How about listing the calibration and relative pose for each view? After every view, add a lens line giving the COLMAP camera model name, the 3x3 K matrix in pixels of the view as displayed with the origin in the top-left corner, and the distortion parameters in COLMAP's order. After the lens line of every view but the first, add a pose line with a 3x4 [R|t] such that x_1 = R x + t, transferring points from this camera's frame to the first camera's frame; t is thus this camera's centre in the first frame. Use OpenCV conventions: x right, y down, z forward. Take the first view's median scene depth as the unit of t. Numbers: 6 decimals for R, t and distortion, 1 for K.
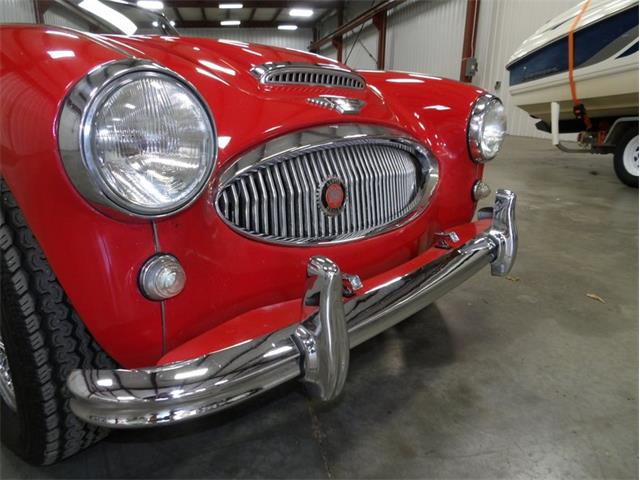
lens RADIAL K [[454.2, 0, 319.6], [0, 454.2, 240.0], [0, 0, 1]] dist [-0.012300, 0.017789]
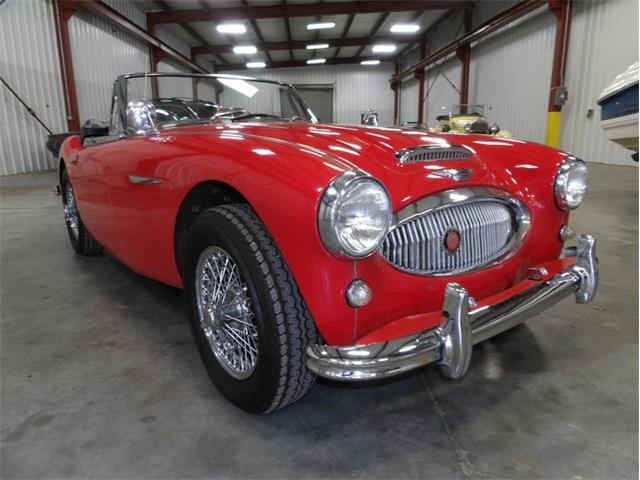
lens RADIAL K [[454.2, 0, 317.1], [0, 454.2, 238.8], [0, 0, 1]] dist [-0.012300, 0.017789]
pose [[0.984607, 0.009328, -0.174532, -0.110965], [-0.020103, 0.997992, -0.060072, -0.008594], [0.173621, 0.062656, 0.982817, -0.372630]]
